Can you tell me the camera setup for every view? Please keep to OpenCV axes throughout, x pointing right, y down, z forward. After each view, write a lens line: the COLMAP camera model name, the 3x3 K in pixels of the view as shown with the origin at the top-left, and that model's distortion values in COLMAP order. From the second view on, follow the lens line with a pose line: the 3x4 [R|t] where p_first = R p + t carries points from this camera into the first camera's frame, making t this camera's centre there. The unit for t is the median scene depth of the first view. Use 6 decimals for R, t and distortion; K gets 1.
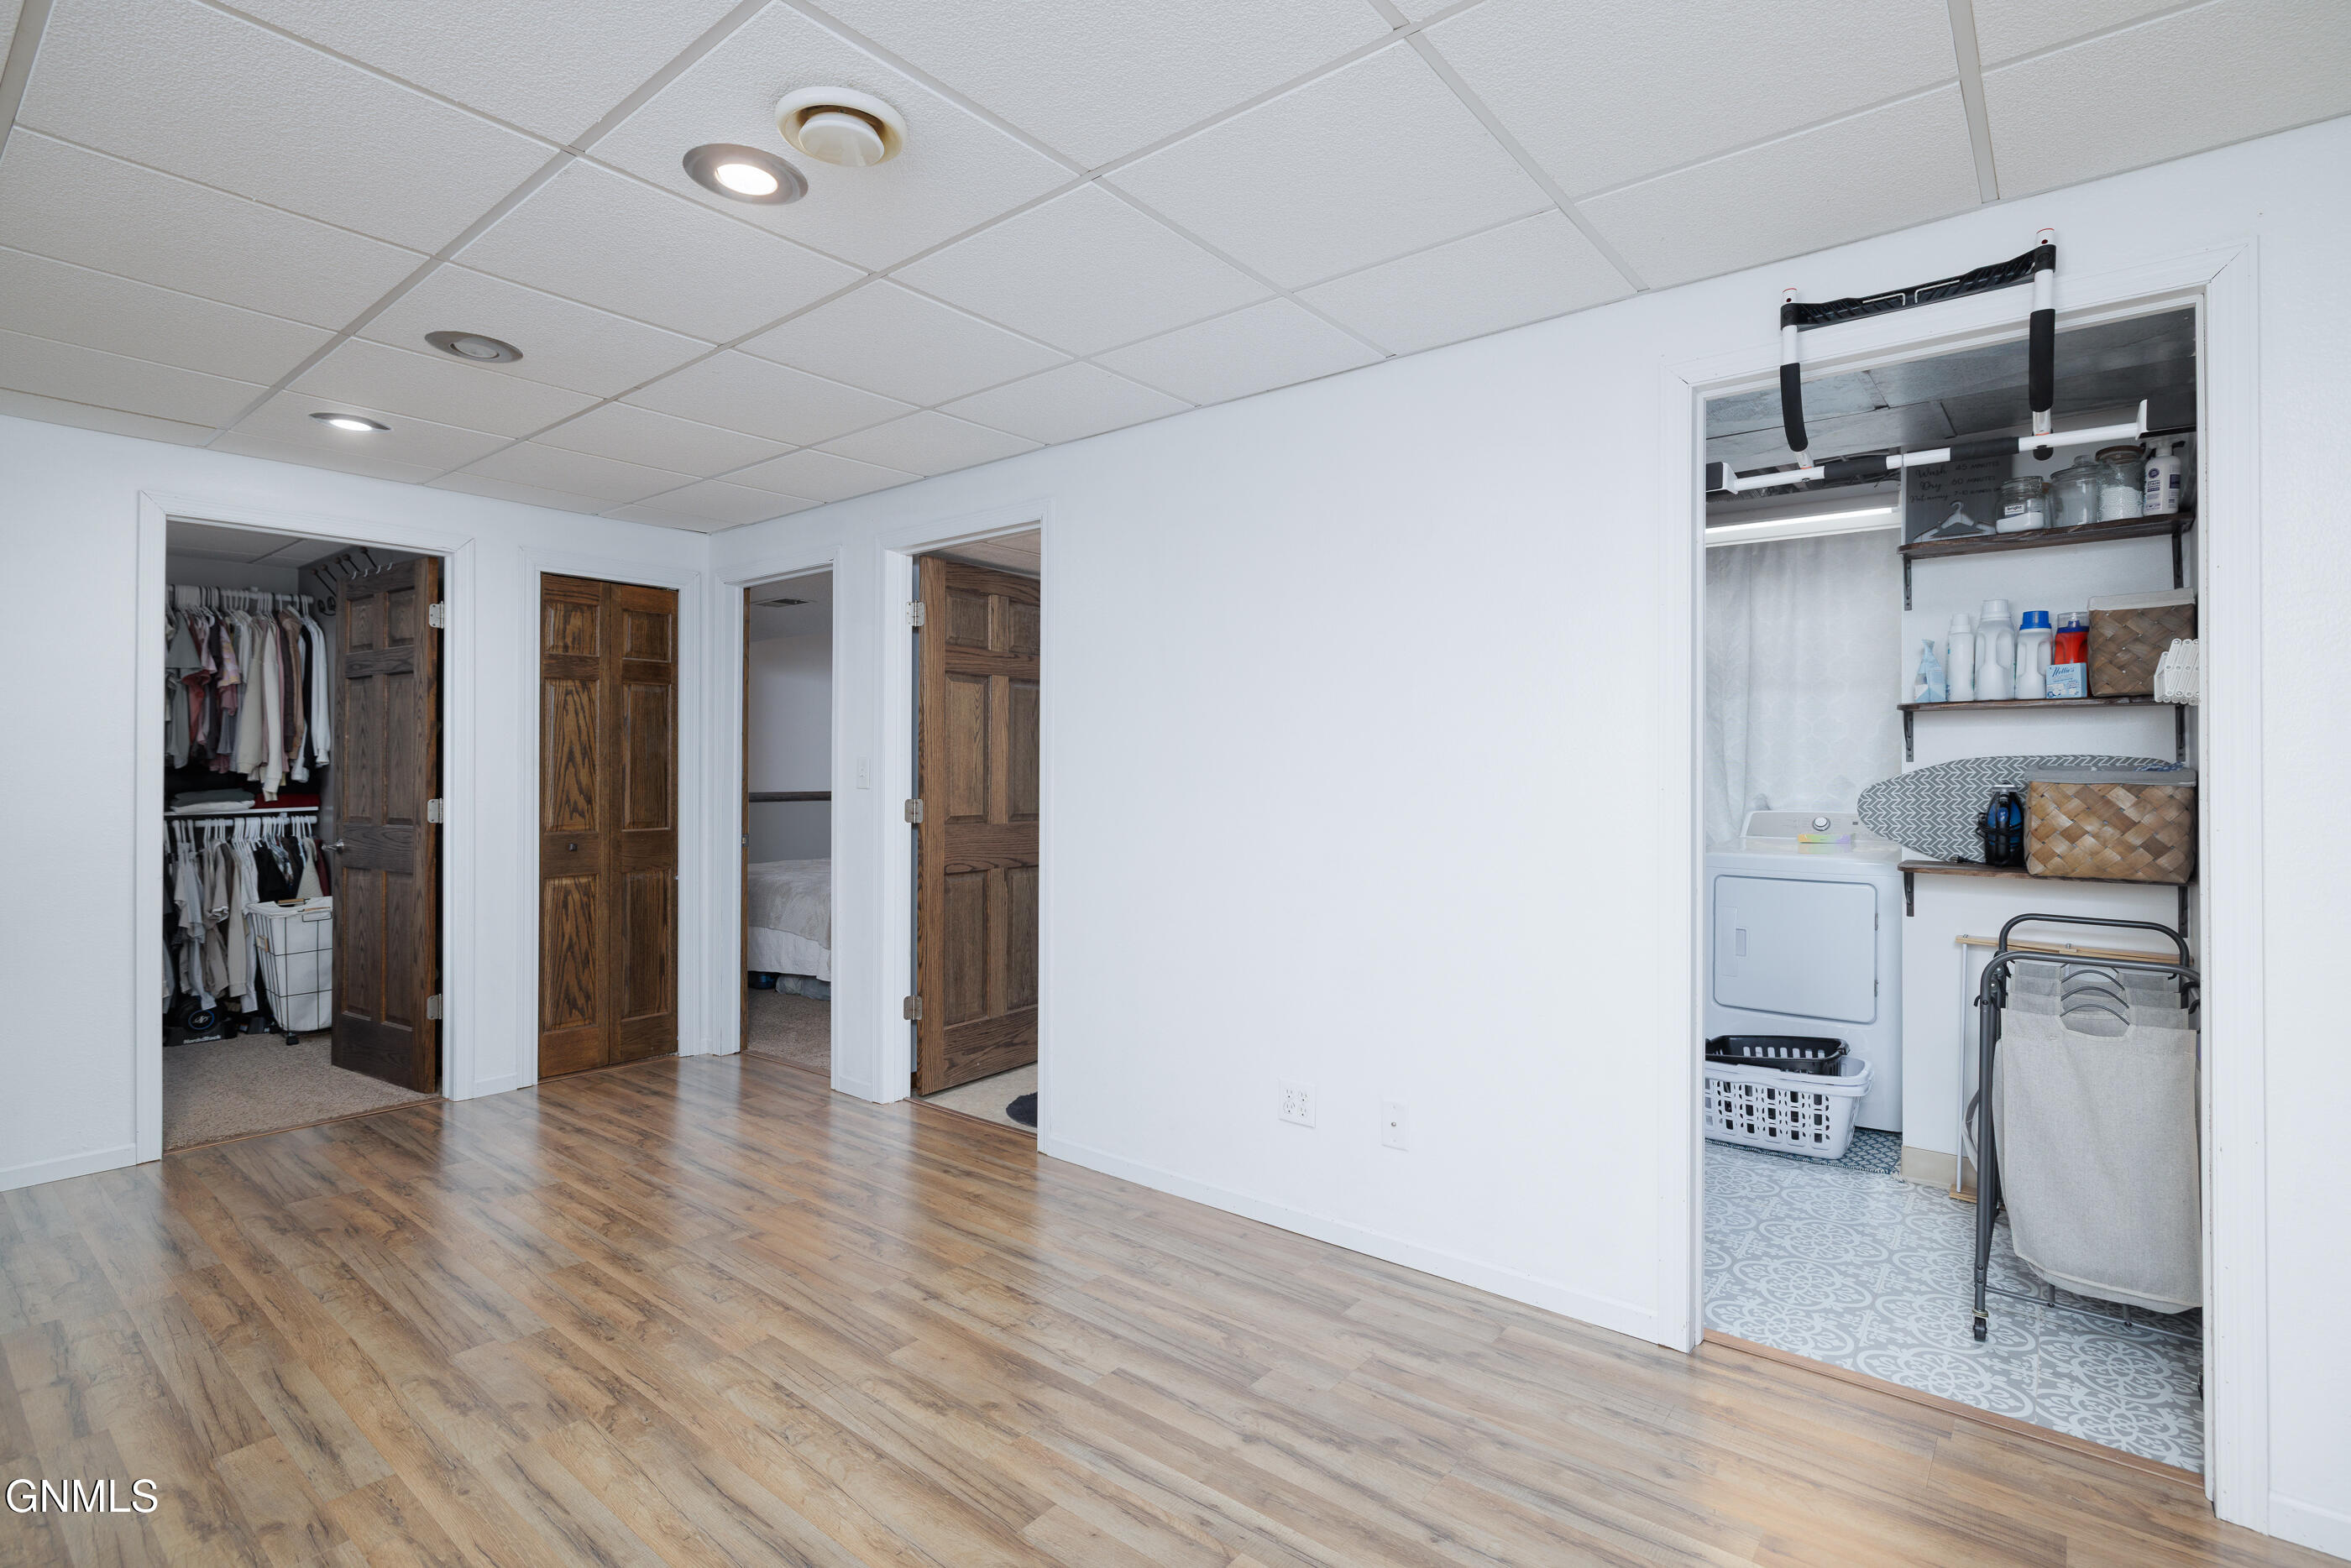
lens RADIAL K [[1118.1, 0, 1179.1], [0, 1118.1, 772.9], [0, 0, 1]] dist [-0.000322, 0.001237]
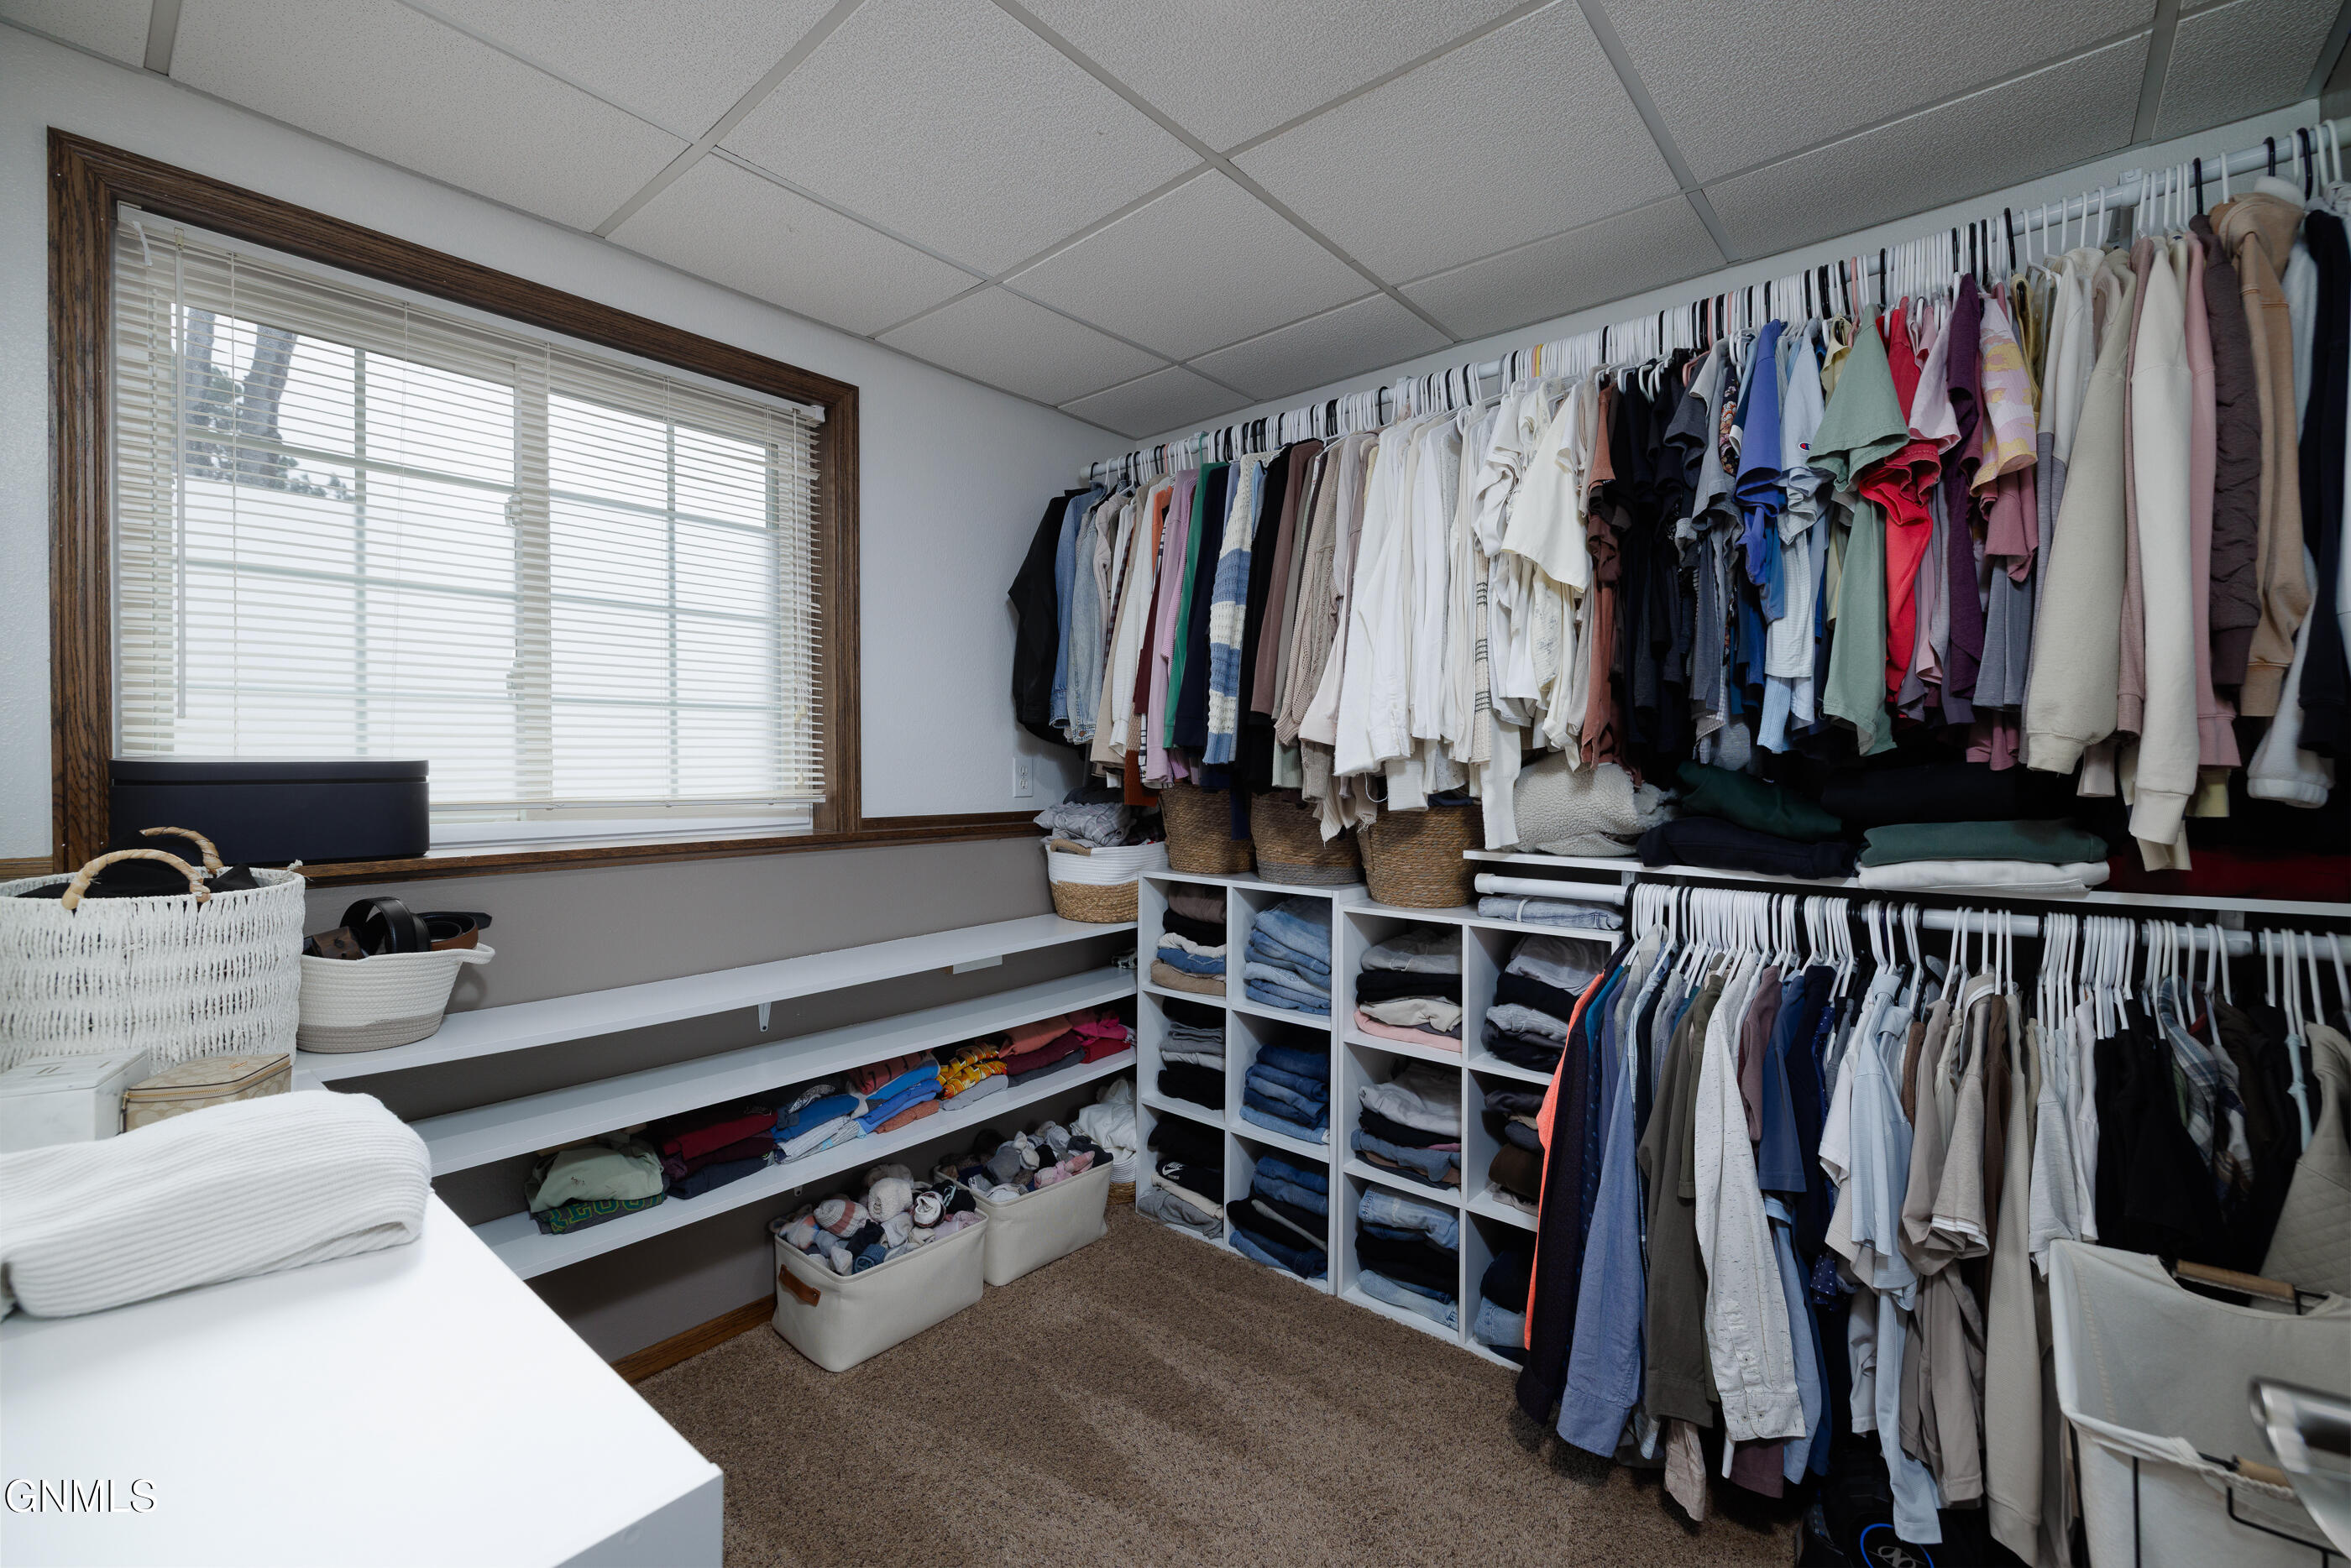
lens RADIAL K [[974.3, 0, 1178.3], [0, 974.3, 762.6], [0, 0, 1]] dist [-0.000836, 0.000496]
pose [[-0.011930, -0.000893, -0.999928, -0.634844], [-0.002727, 0.999996, -0.000861, -0.000622], [0.999925, 0.002717, -0.011933, 0.848189]]
